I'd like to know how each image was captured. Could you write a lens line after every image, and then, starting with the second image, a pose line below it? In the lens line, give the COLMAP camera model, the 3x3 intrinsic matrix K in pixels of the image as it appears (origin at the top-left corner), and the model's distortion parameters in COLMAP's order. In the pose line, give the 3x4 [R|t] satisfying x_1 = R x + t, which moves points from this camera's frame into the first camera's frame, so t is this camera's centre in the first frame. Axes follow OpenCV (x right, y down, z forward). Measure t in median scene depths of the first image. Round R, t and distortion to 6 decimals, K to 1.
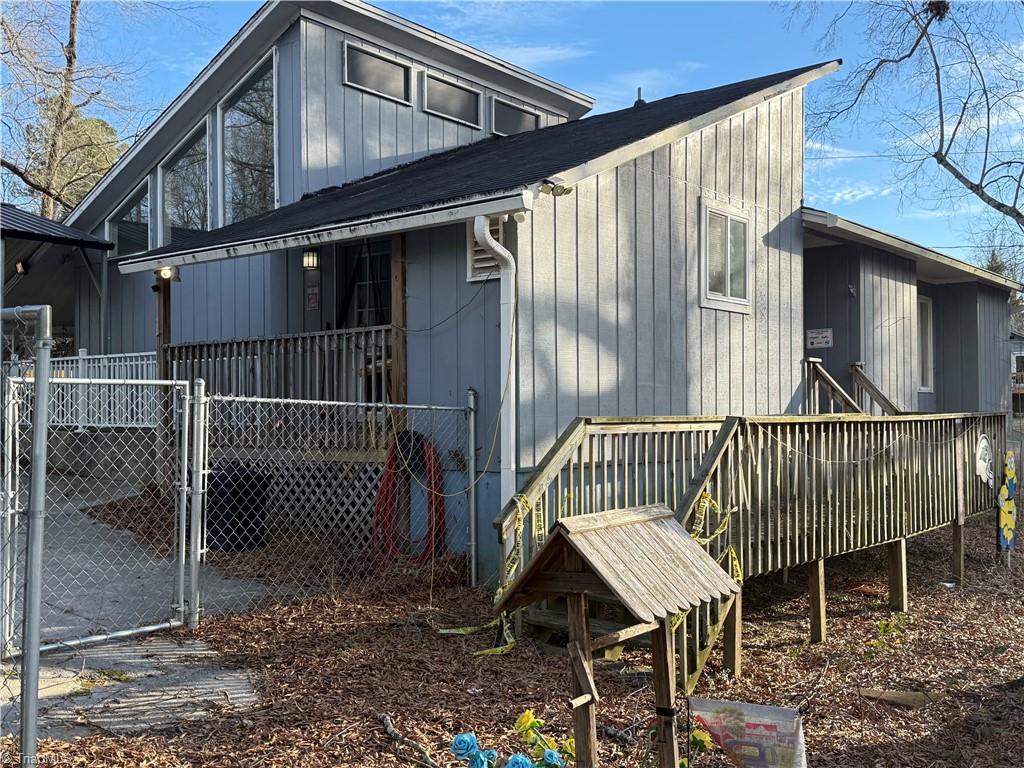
lens RADIAL K [[983.9, 0, 512.0], [0, 983.9, 384.0], [0, 0, 1]] dist [0.085987, -0.015941]
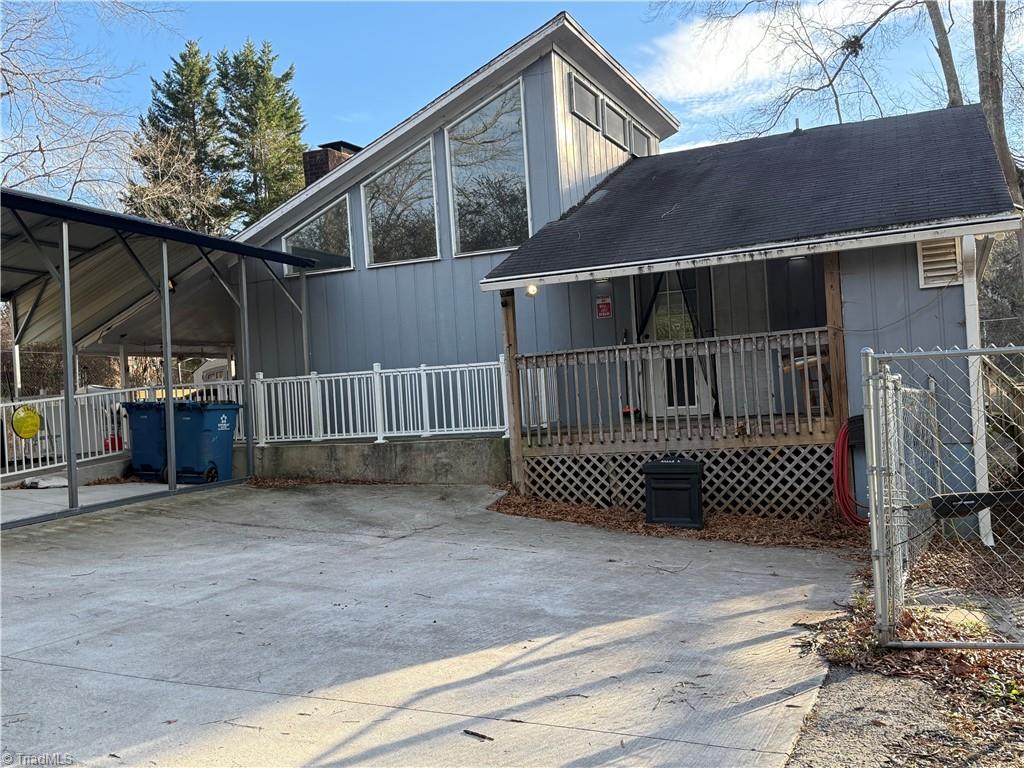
lens RADIAL K [[983.9, 0, 512.0], [0, 983.9, 384.0], [0, 0, 1]] dist [0.085987, -0.015941]
pose [[0.962889, -0.049198, 0.265376, -0.583097], [0.049422, 0.998761, 0.005837, -0.012745], [-0.265334, 0.007495, 0.964127, -0.033094]]
